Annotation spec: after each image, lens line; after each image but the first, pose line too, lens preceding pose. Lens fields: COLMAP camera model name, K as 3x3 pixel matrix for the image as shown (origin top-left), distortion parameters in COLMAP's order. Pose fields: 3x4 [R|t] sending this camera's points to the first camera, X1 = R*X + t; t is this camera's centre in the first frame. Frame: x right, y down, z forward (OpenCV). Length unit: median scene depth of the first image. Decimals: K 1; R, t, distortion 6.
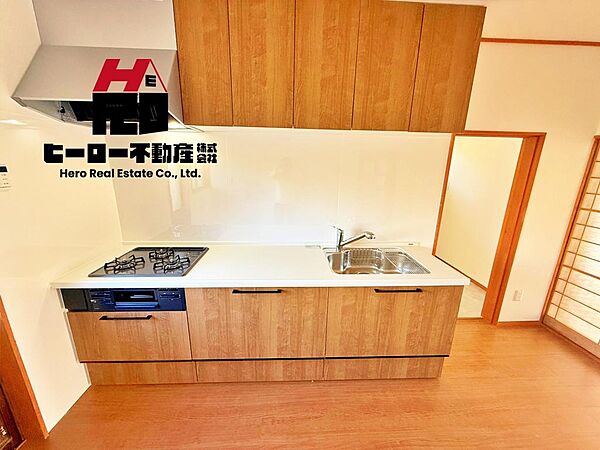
lens RADIAL K [[239.7, 0, 300.0], [0, 239.7, 225.0], [0, 0, 1]] dist [-0.001682, -0.000341]
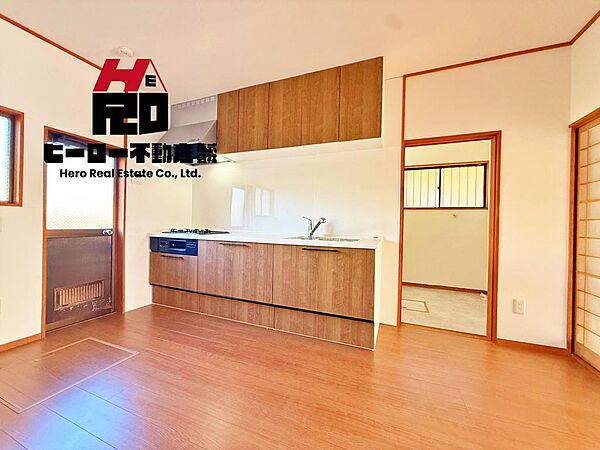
lens RADIAL K [[239.7, 0, 300.0], [0, 239.7, 225.0], [0, 0, 1]] dist [-0.001682, -0.000341]
pose [[0.907091, 0.001952, -0.420929, 0.849873], [-0.109656, 0.966558, -0.231823, 0.449272], [0.406400, 0.256442, 0.876970, -0.219286]]
